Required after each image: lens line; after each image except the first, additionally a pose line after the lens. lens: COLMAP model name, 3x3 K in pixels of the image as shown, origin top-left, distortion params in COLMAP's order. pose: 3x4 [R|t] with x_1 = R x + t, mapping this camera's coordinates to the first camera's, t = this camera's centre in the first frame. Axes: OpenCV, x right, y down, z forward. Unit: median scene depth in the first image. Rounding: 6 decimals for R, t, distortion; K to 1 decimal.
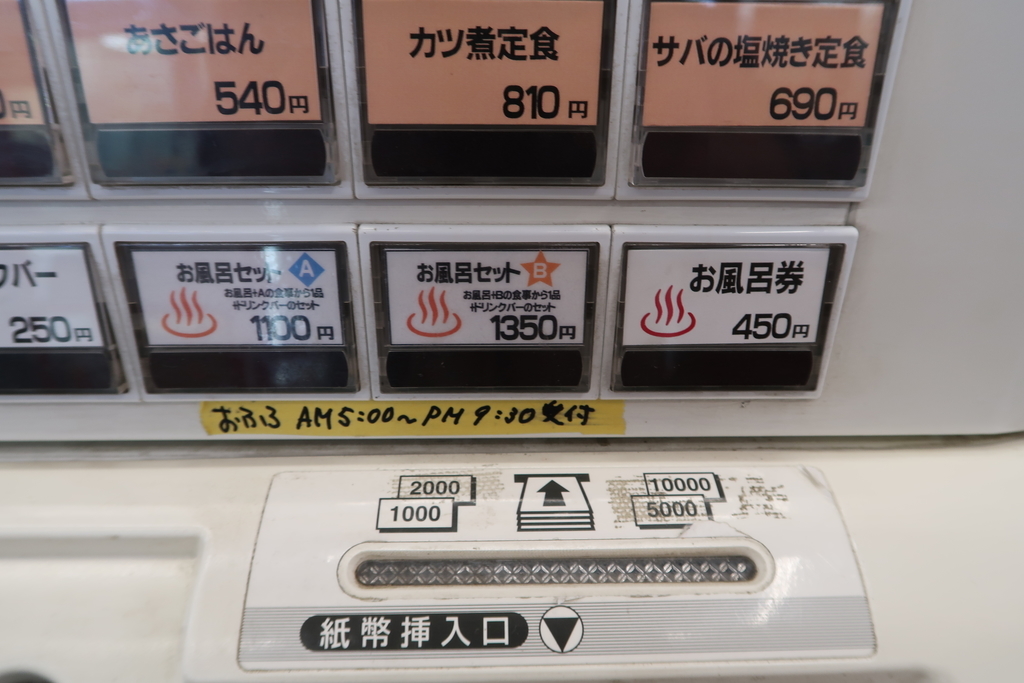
lens RADIAL K [[681.2, 0, 507.6], [0, 681.2, 340.3], [0, 0, 1]] dist [-0.028945, 0.008253]
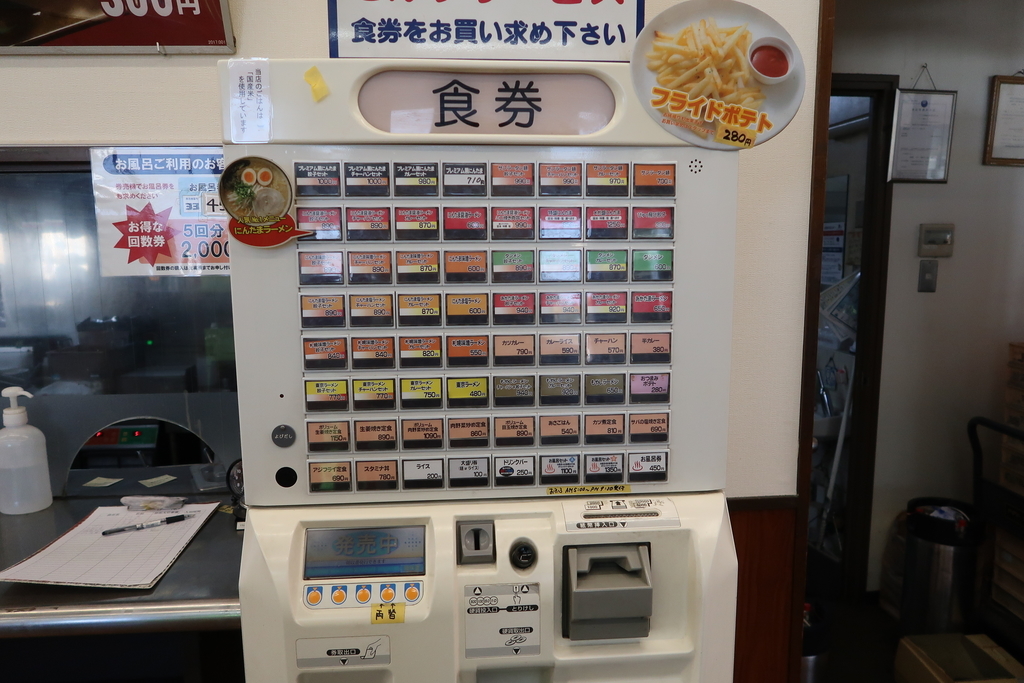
lens RADIAL K [[681.2, 0, 512.9], [0, 681.2, 335.7], [0, 0, 1]] dist [-0.028945, 0.008253]
pose [[0.998193, -0.018977, 0.057007, -1.039780], [0.035514, 0.951676, -0.305043, 0.588679], [-0.048464, 0.306516, 0.950631, -4.407586]]
